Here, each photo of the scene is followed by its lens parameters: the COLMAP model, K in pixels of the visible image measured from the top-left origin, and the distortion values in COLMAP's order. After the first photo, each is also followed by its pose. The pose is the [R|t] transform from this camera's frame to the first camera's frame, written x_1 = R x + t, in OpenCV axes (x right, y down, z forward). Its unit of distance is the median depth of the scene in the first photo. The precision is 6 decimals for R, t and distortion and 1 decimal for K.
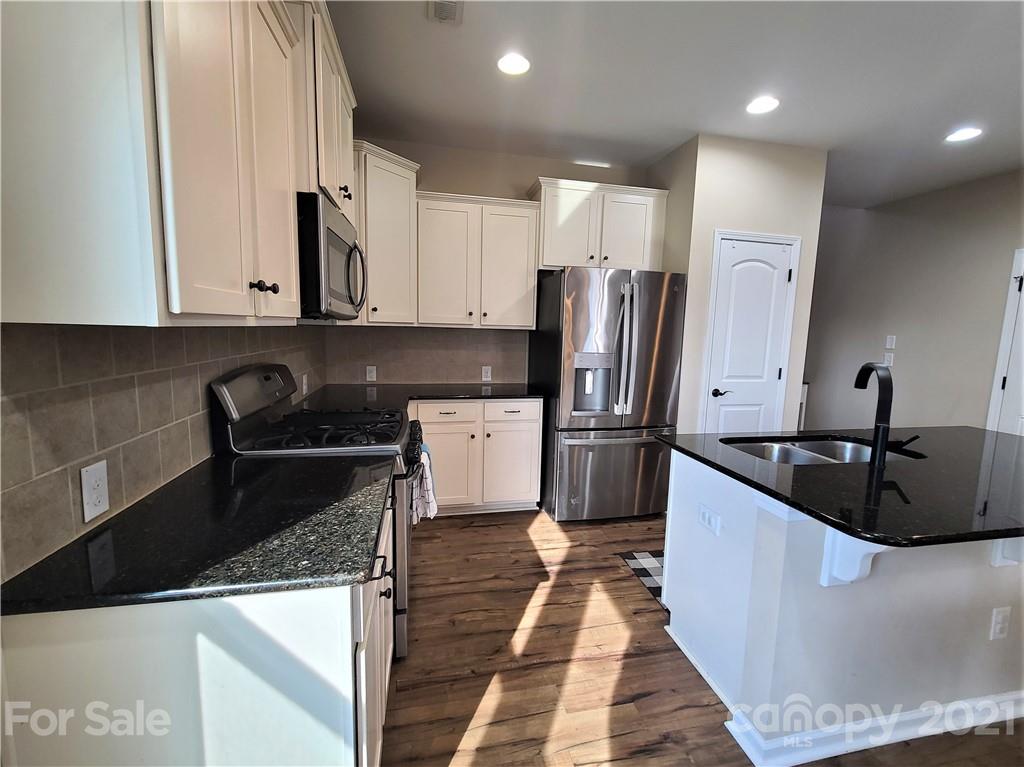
lens RADIAL K [[411.1, 0, 514.7], [0, 411.1, 387.0], [0, 0, 1]] dist [0.000517, 0.000040]
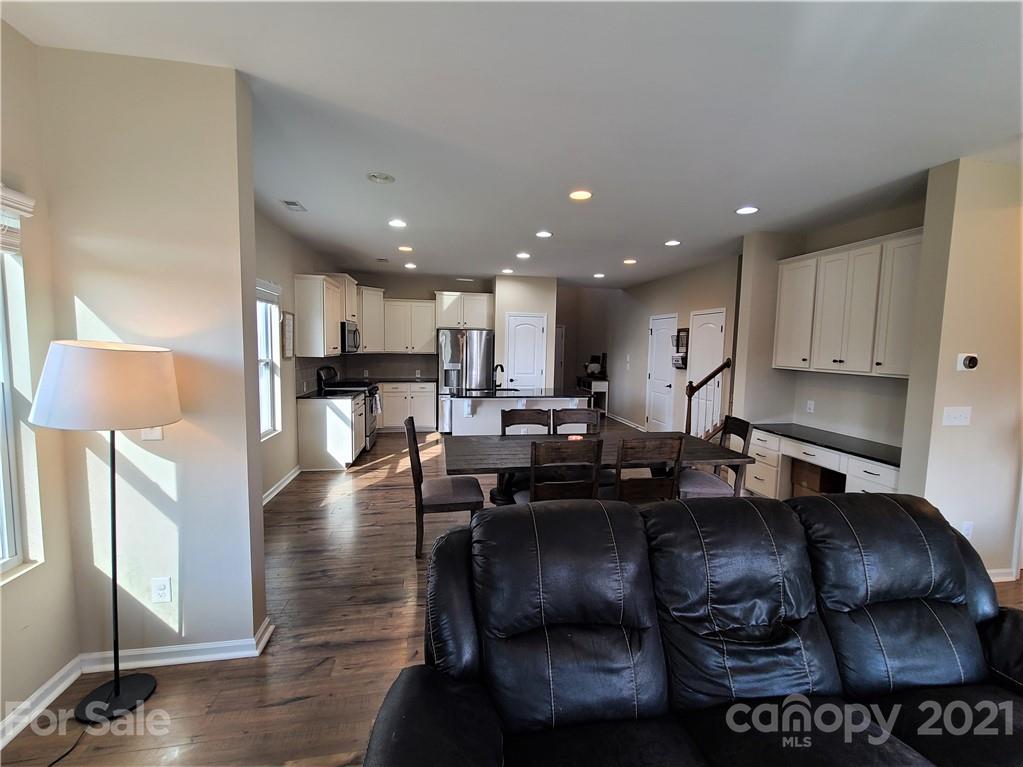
lens RADIAL K [[410.7, 0, 514.2], [0, 410.7, 387.0], [0, 0, 1]] dist [0.000517, 0.000040]
pose [[0.999090, -0.005031, -0.042359, 0.641715], [0.003035, 0.998888, -0.047054, 0.171005], [0.042548, 0.046883, 0.997994, -1.399609]]
